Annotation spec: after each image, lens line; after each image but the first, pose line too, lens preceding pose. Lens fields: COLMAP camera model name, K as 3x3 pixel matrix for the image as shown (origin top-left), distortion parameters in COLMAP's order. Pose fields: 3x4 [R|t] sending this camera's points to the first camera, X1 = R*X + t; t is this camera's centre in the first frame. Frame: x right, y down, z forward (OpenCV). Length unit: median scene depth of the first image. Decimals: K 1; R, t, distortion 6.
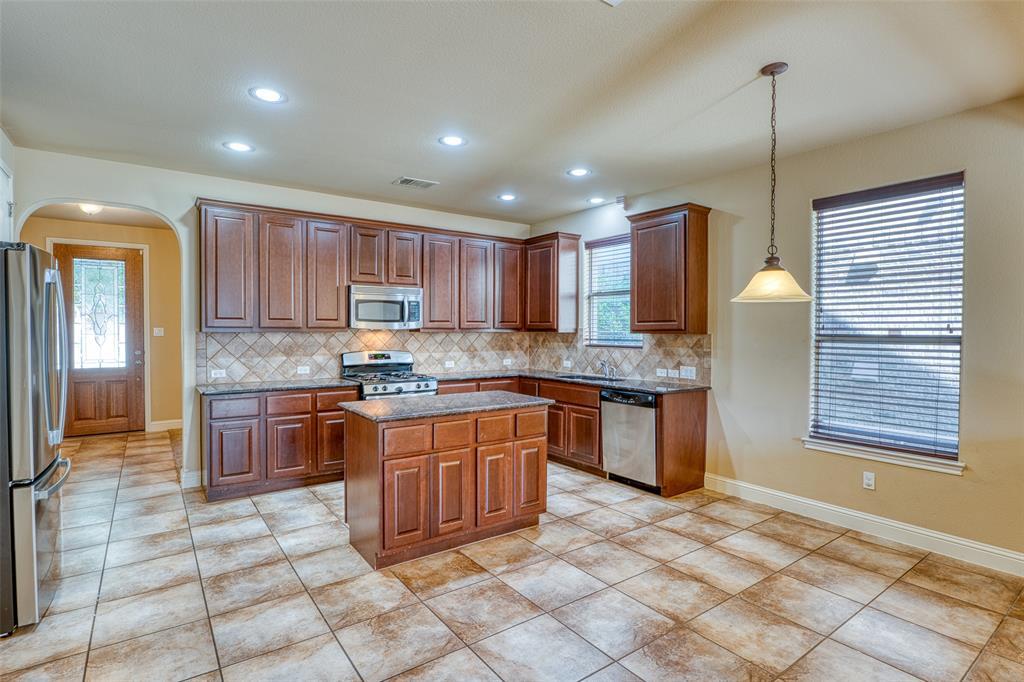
lens RADIAL K [[507.5, 0, 511.9], [0, 507.5, 337.7], [0, 0, 1]] dist [-0.015354, 0.001506]
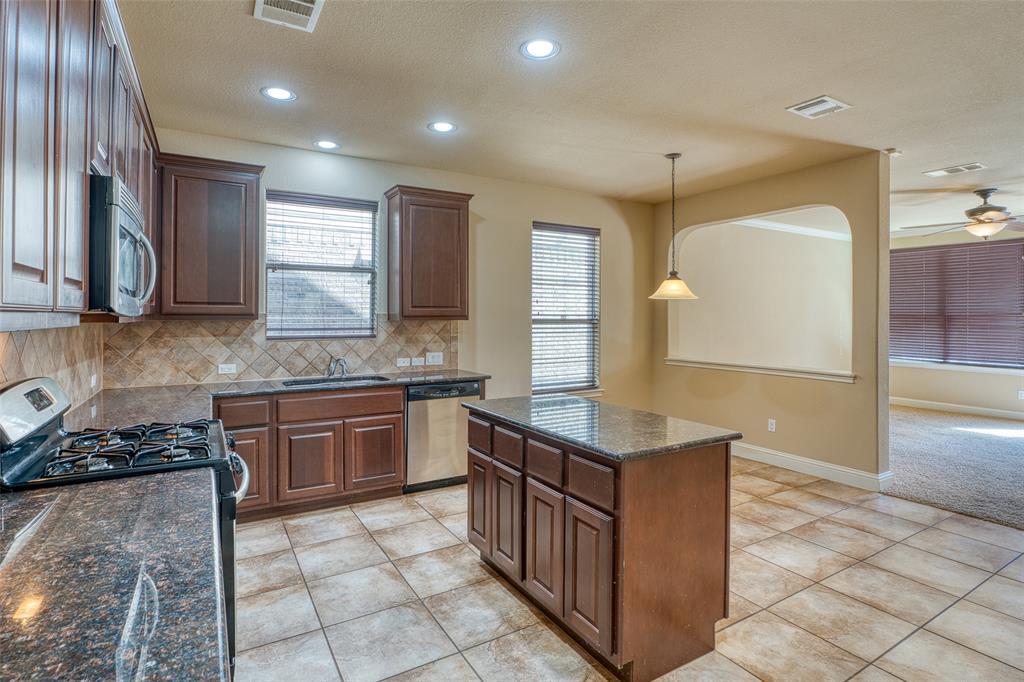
lens RADIAL K [[507.5, 0, 502.1], [0, 507.5, 313.5], [0, 0, 1]] dist [-0.015354, 0.001506]
pose [[0.100495, 0.001111, 0.994937, -0.658672], [0.013913, 0.999900, -0.002522, -0.016120], [-0.994840, 0.014096, 0.100470, 0.789613]]
